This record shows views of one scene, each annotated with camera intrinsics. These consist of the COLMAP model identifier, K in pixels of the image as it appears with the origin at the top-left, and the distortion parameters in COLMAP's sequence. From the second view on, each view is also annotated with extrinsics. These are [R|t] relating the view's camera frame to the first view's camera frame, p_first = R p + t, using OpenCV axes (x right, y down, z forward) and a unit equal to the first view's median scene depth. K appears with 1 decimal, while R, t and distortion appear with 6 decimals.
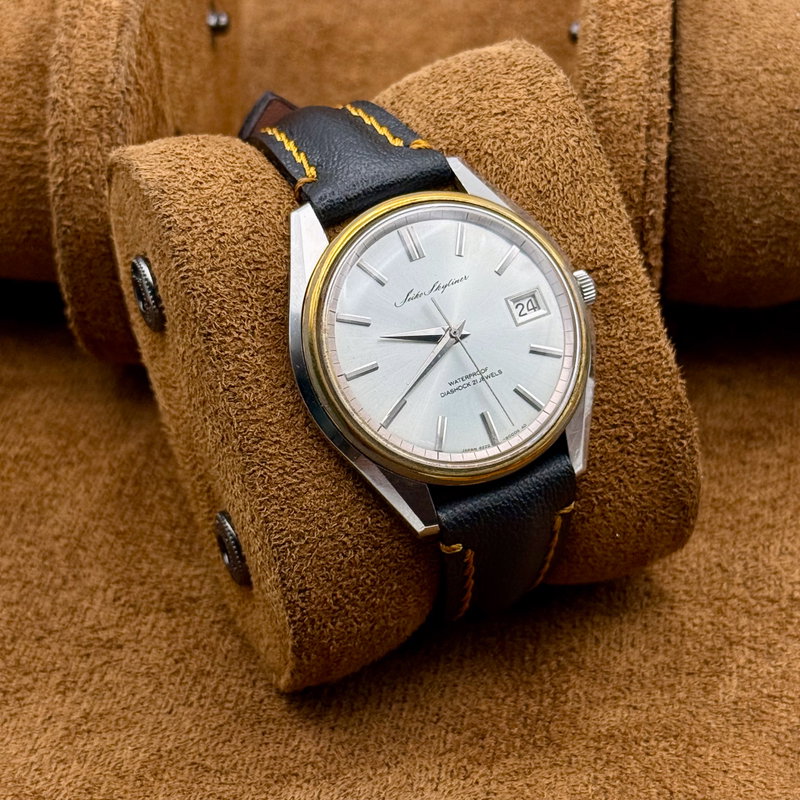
lens RADIAL K [[2073.0, 0, 387.9], [0, 2073.0, 414.2], [0, 0, 1]] dist [0.006021, 6.937994]
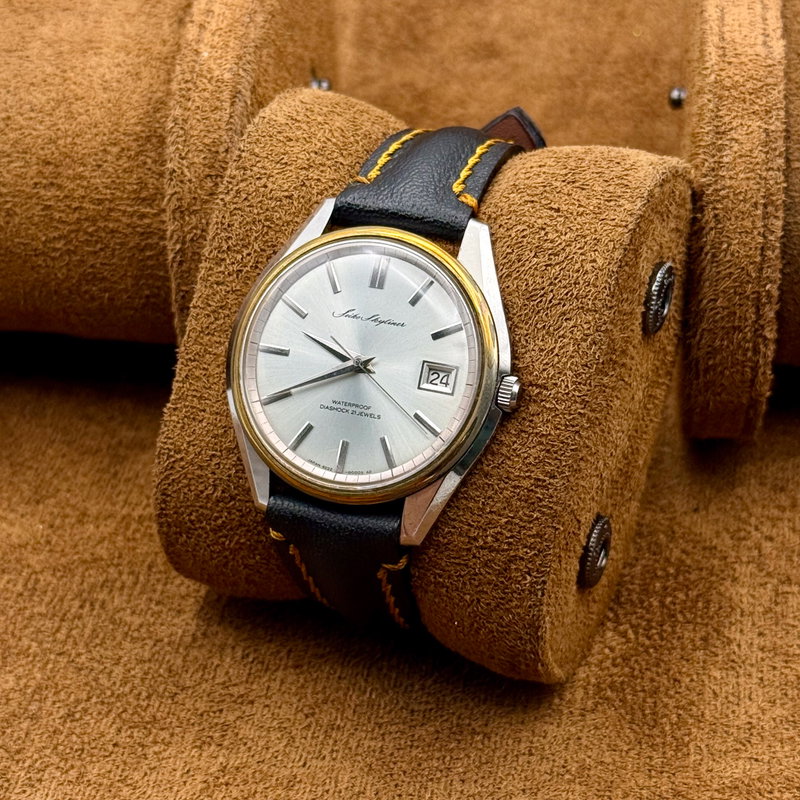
lens RADIAL K [[2073.0, 0, 387.9], [0, 2073.0, 414.2], [0, 0, 1]] dist [0.006021, 6.937994]
pose [[0.674849, 0.499165, -0.543520, 0.616336], [-0.459338, 0.860580, 0.220024, -0.250254], [0.577570, 0.101176, 0.810047, 0.141380]]
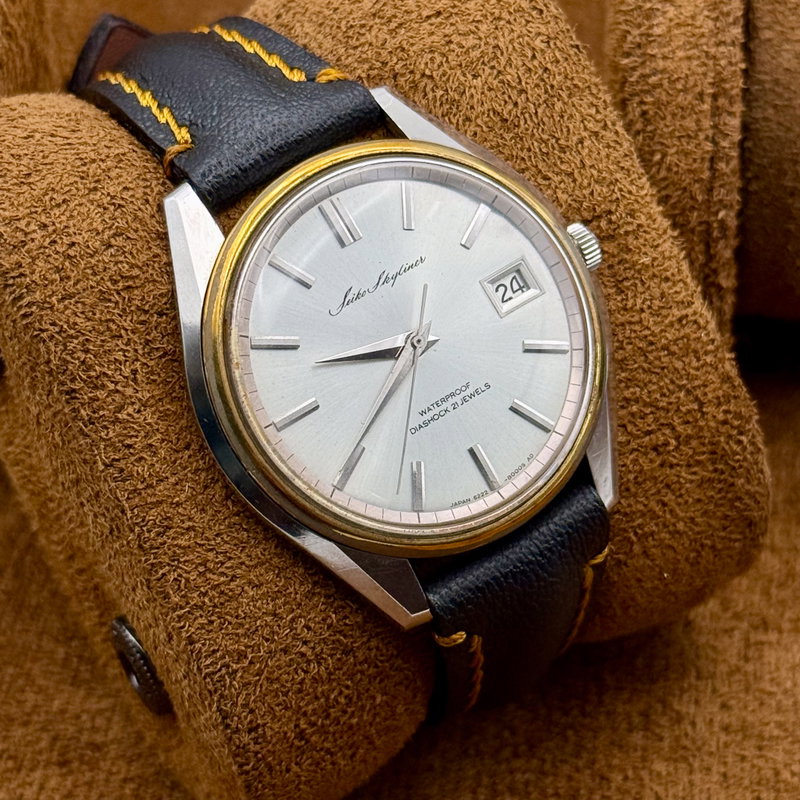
lens RADIAL K [[2379.0, 0, 368.4], [0, 2379.0, 433.3], [0, 0, 1]] dist [0.096629, 1.816282]
pose [[0.989770, -0.133652, 0.049924, -0.028536], [0.129730, 0.988714, 0.074929, -0.069114], [-0.059375, -0.067686, 0.995938, 0.183945]]
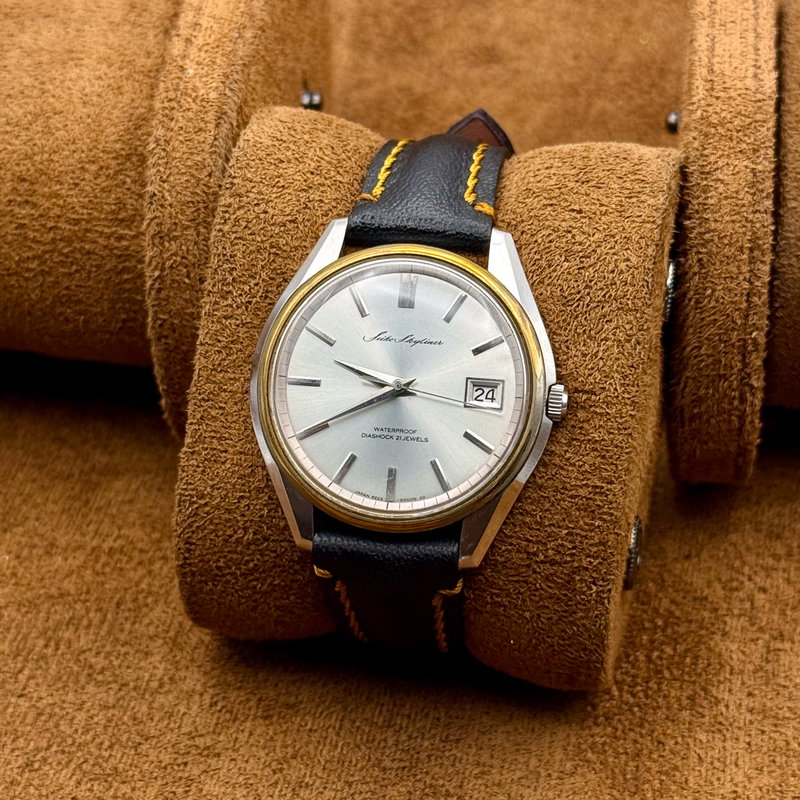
lens RADIAL K [[2073.0, 0, 387.9], [0, 2073.0, 414.2], [0, 0, 1]] dist [0.006021, 6.937994]
pose [[0.805280, 0.426086, -0.412281, 0.444706], [-0.402235, 0.903482, 0.148077, -0.171547], [0.435582, 0.046590, 0.898942, 0.068061]]
